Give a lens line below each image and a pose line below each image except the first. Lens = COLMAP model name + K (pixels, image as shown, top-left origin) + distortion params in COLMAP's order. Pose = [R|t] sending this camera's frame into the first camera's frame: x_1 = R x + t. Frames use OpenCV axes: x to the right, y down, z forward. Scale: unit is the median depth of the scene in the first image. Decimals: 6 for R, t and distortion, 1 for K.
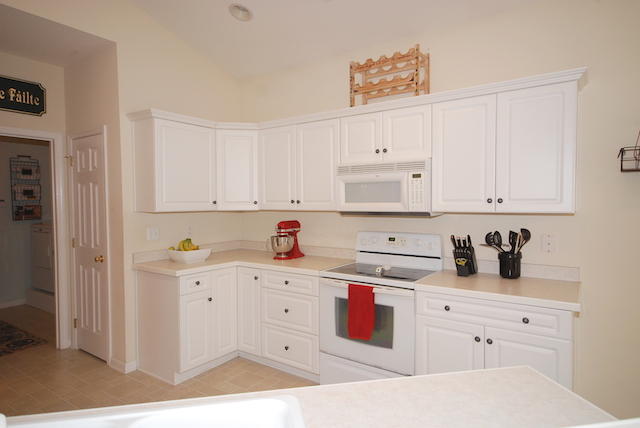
lens RADIAL K [[380.3, 0, 318.4], [0, 380.3, 212.8], [0, 0, 1]] dist [0.022695, 0.004425]
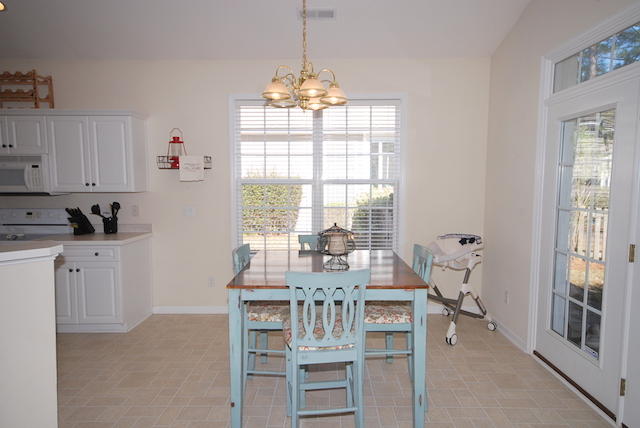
lens RADIAL K [[380.3, 0, 320.9], [0, 380.3, 214.0], [0, 0, 1]] dist [0.022695, 0.004425]
pose [[0.823789, -0.039318, 0.565532, 0.269381], [0.014386, 0.998721, 0.048480, 0.020958], [-0.566714, -0.031802, 0.823300, -0.657091]]
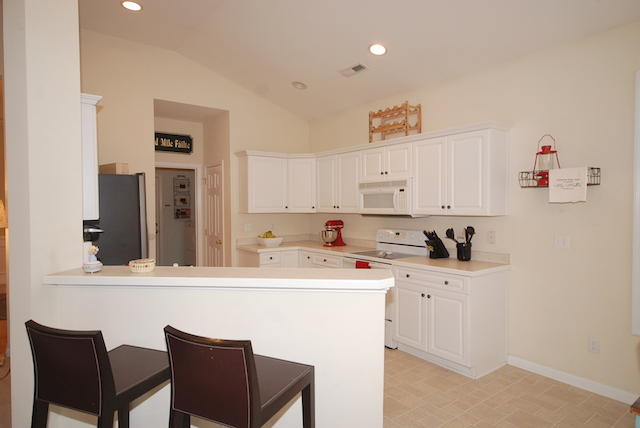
lens RADIAL K [[380.3, 0, 319.2], [0, 380.3, 213.3], [0, 0, 1]] dist [0.022695, 0.004425]
pose [[0.954592, 0.008561, -0.297794, 0.338271], [-0.011472, 0.999902, -0.008028, 0.007686], [0.297696, 0.011080, 0.954597, -0.446793]]
